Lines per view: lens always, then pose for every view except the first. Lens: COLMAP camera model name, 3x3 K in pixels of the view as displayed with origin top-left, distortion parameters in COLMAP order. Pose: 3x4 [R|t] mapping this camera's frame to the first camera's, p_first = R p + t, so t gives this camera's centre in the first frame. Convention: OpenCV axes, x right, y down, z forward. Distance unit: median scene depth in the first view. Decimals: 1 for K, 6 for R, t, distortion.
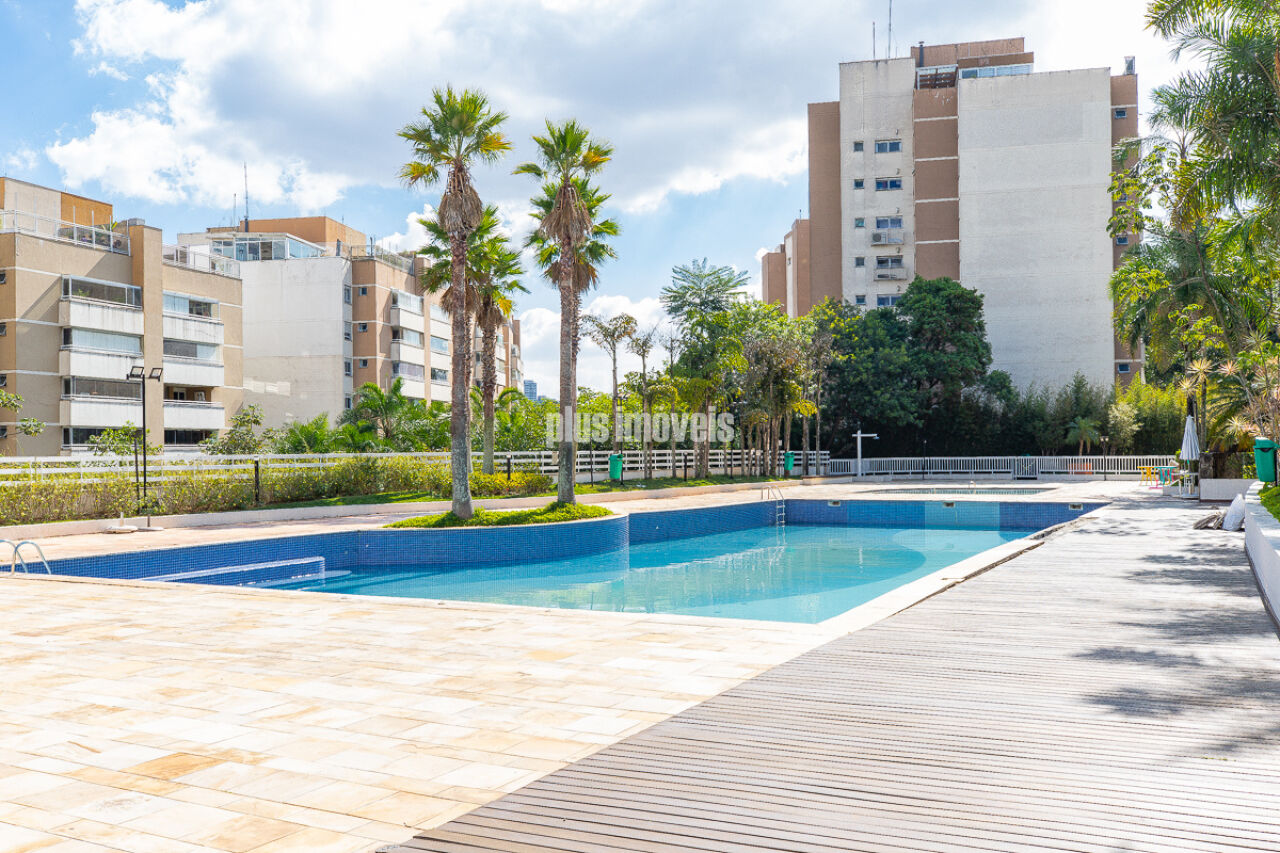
lens RADIAL K [[1143.5, 0, 640.0], [0, 1143.5, 431.2], [0, 0, 1]] dist [-0.009490, -0.003615]
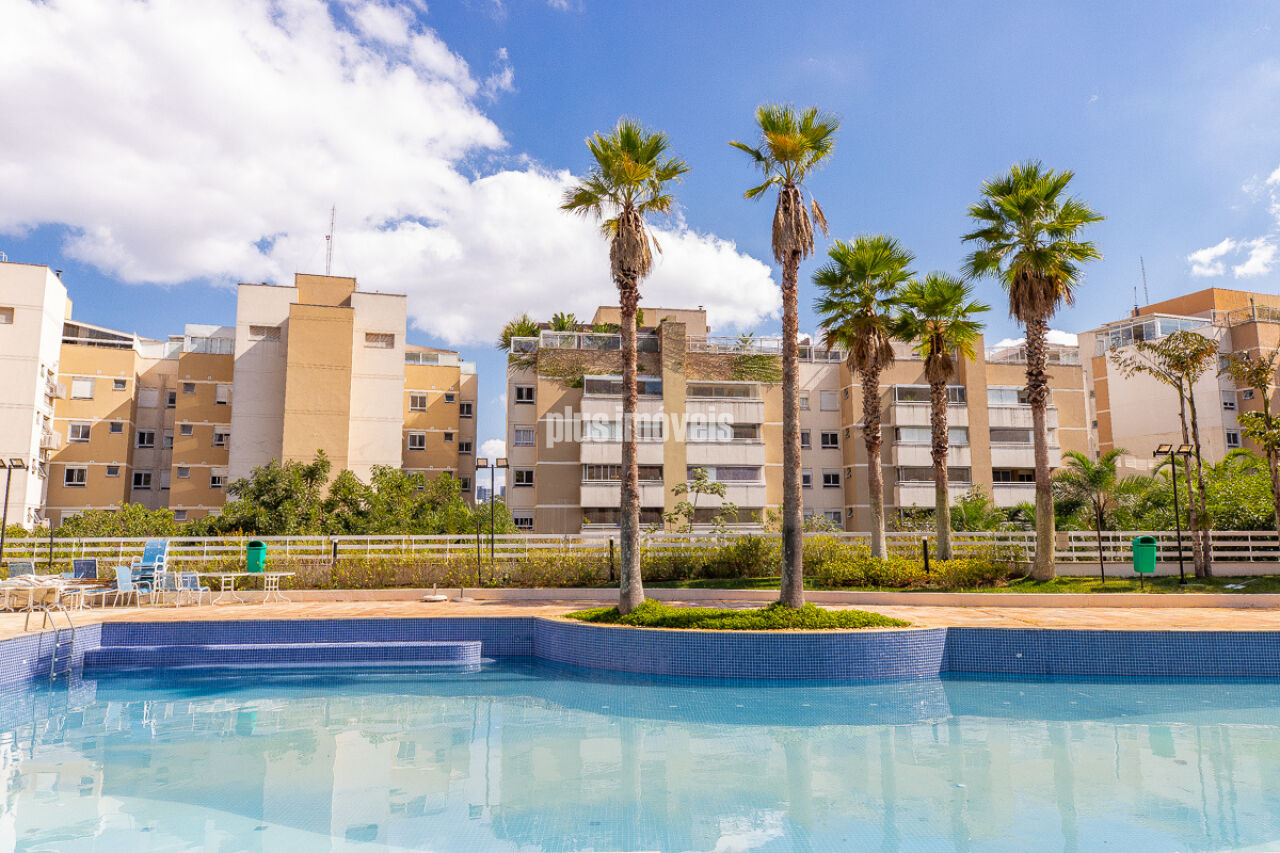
lens RADIAL K [[863.4, 0, 639.7], [0, 863.4, 417.3], [0, 0, 1]] dist [0.020018, -0.000673]
pose [[0.485451, -0.109381, -0.867394, 0.264891], [0.015715, 0.993074, -0.116435, 0.005181], [0.874123, 0.042892, 0.483808, 0.456076]]
